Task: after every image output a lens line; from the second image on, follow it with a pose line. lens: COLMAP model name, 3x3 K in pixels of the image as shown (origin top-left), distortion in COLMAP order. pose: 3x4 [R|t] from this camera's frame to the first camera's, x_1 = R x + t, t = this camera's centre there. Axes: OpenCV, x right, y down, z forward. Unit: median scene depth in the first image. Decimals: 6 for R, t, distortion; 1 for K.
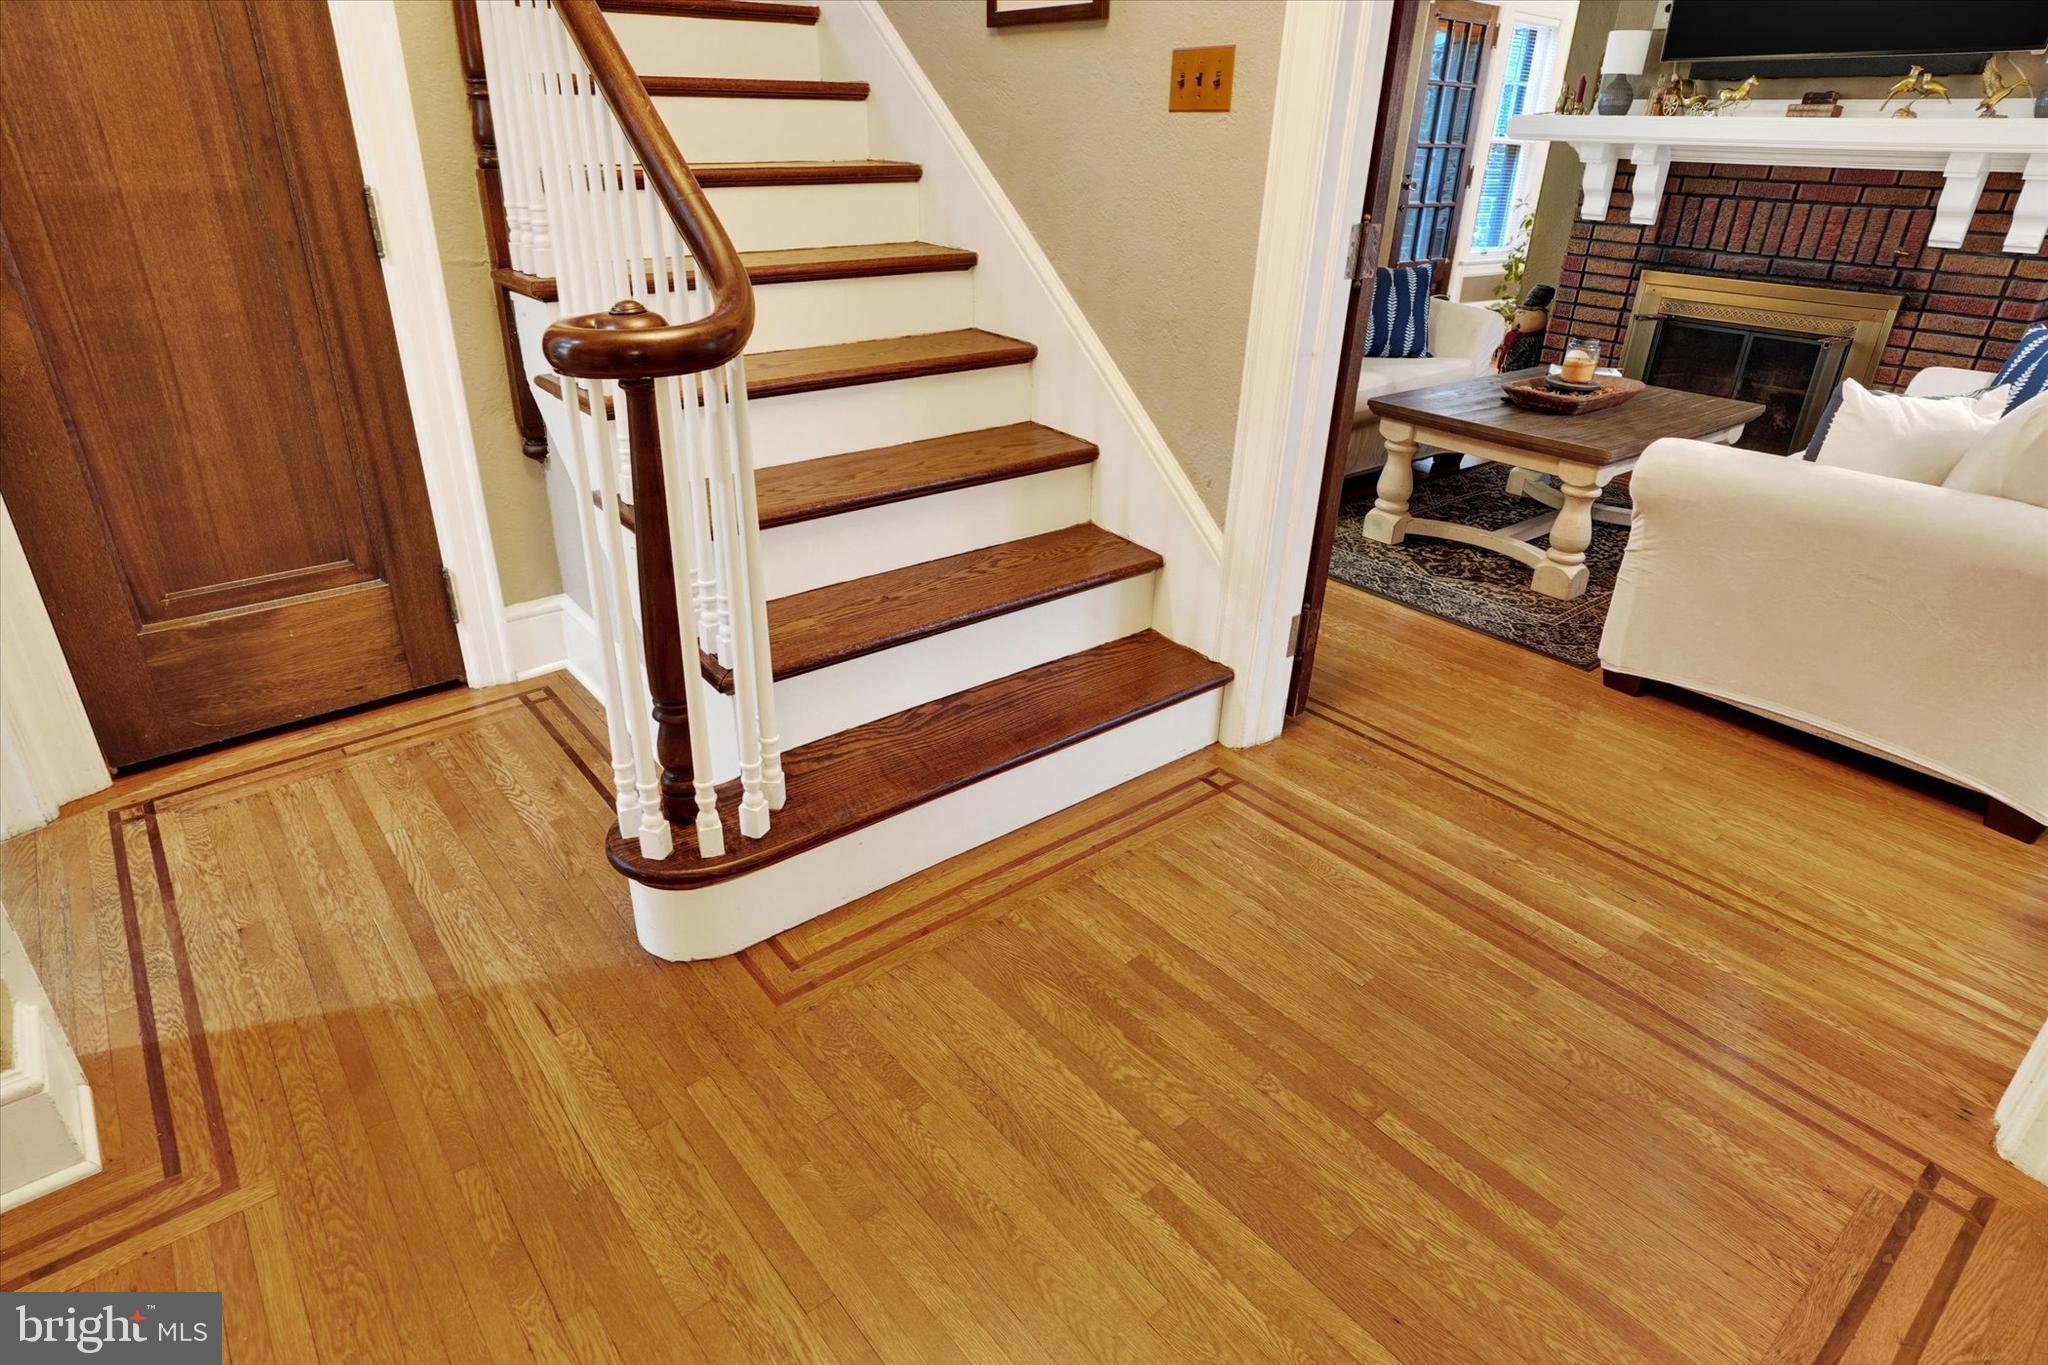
lens RADIAL K [[1148.8, 0, 1029.5], [0, 1148.8, 662.8], [0, 0, 1]] dist [0.001787, 0.009138]
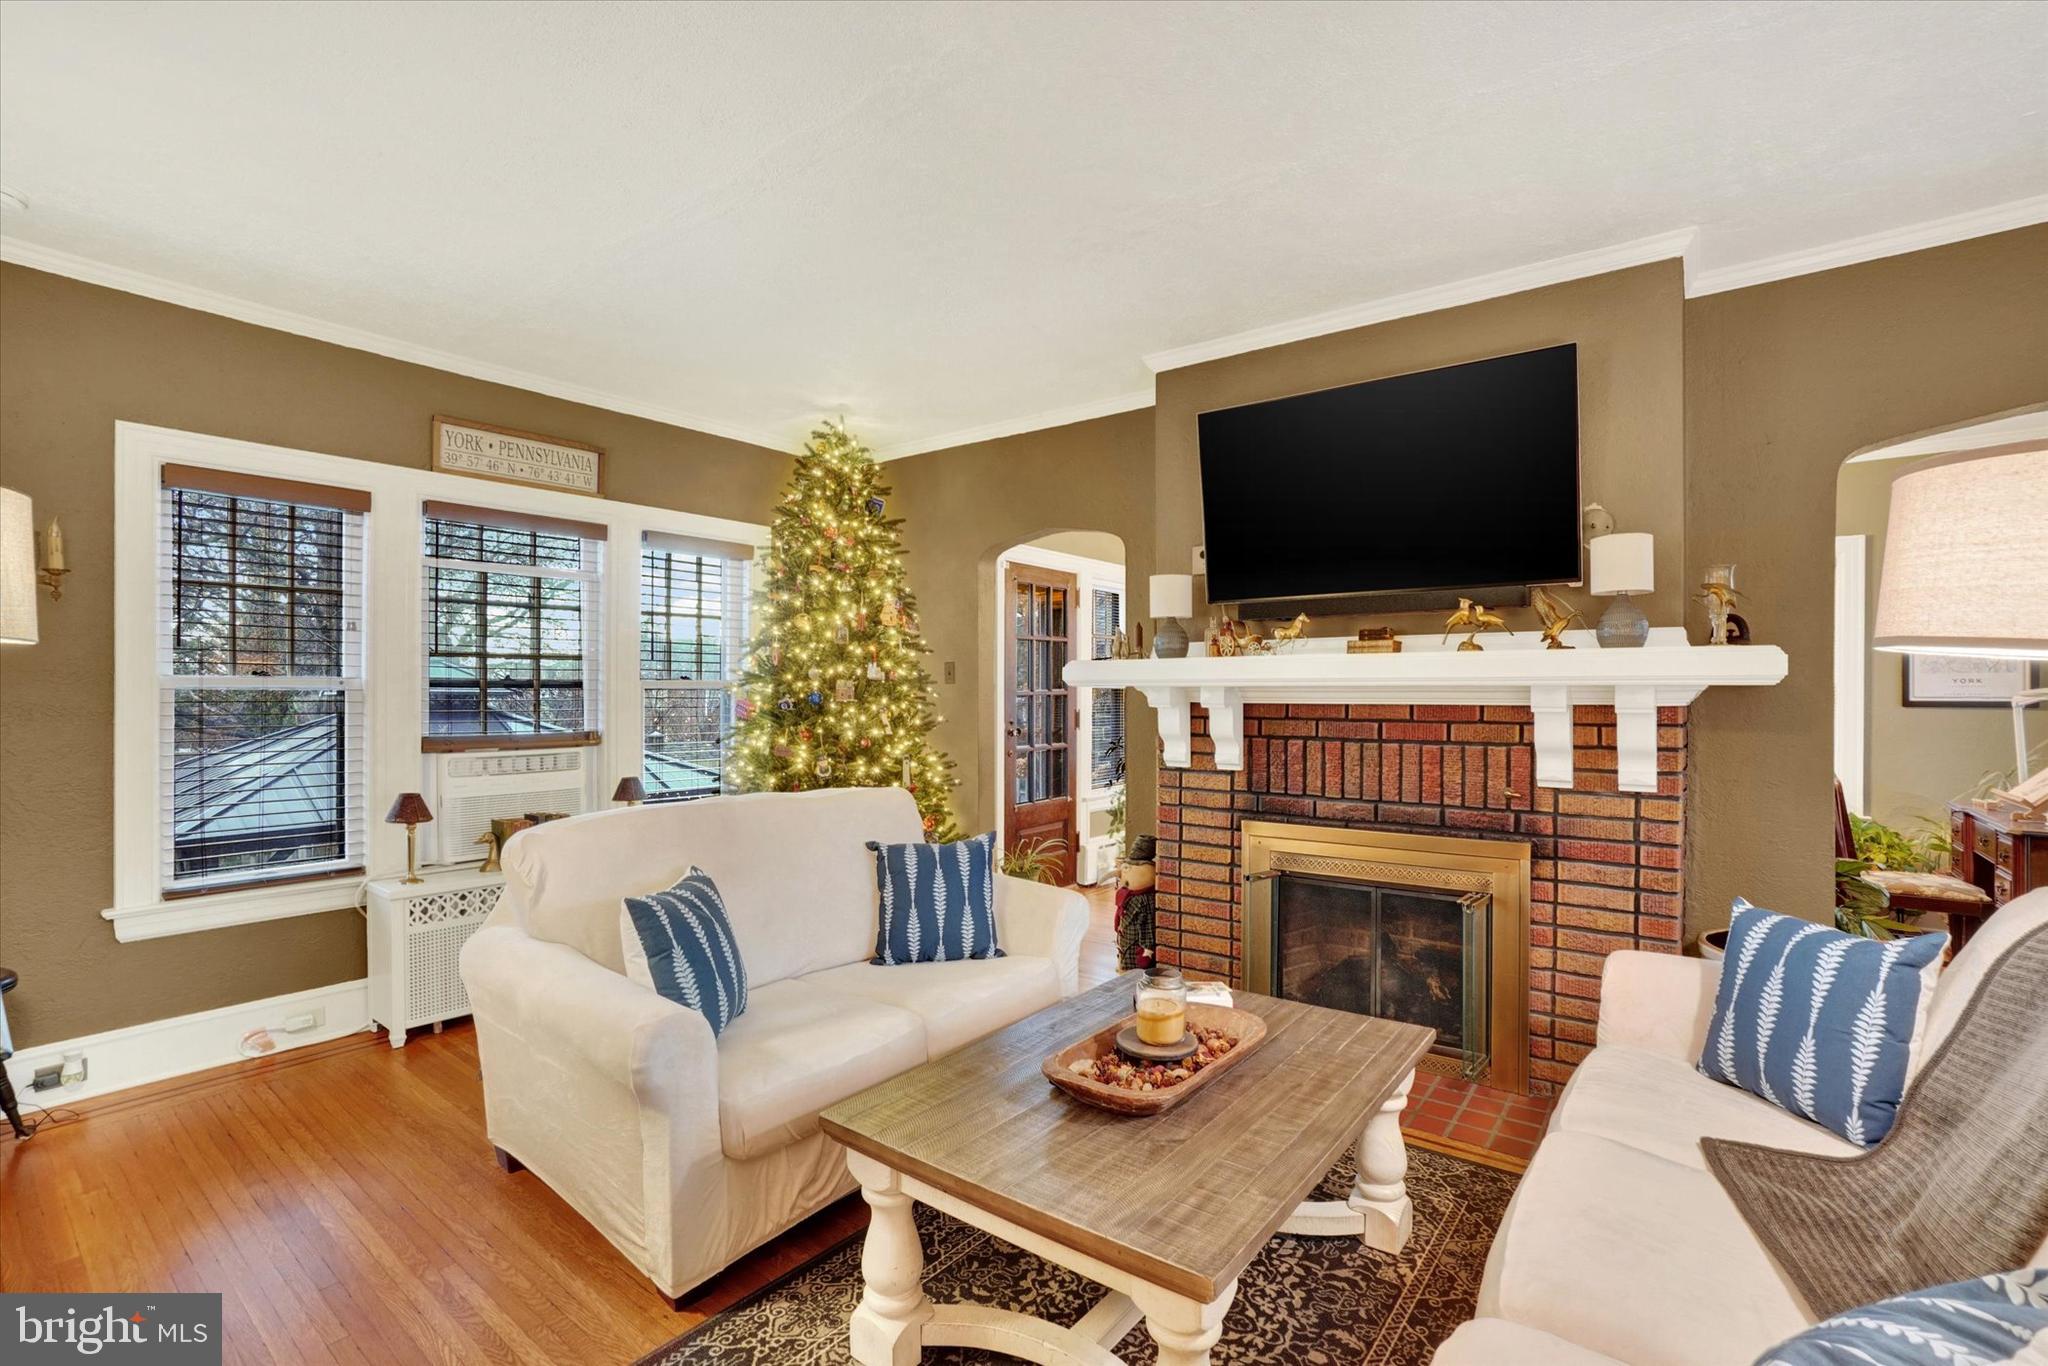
lens RADIAL K [[938.2, 0, 1029.7], [0, 938.2, 689.6], [0, 0, 1]] dist [-0.025807, 0.003863]
pose [[0.975626, -0.038709, 0.215997, 0.251741], [0.124996, 0.907052, -0.402035, -0.183117], [-0.180358, 0.419235, 0.889783, 0.401376]]
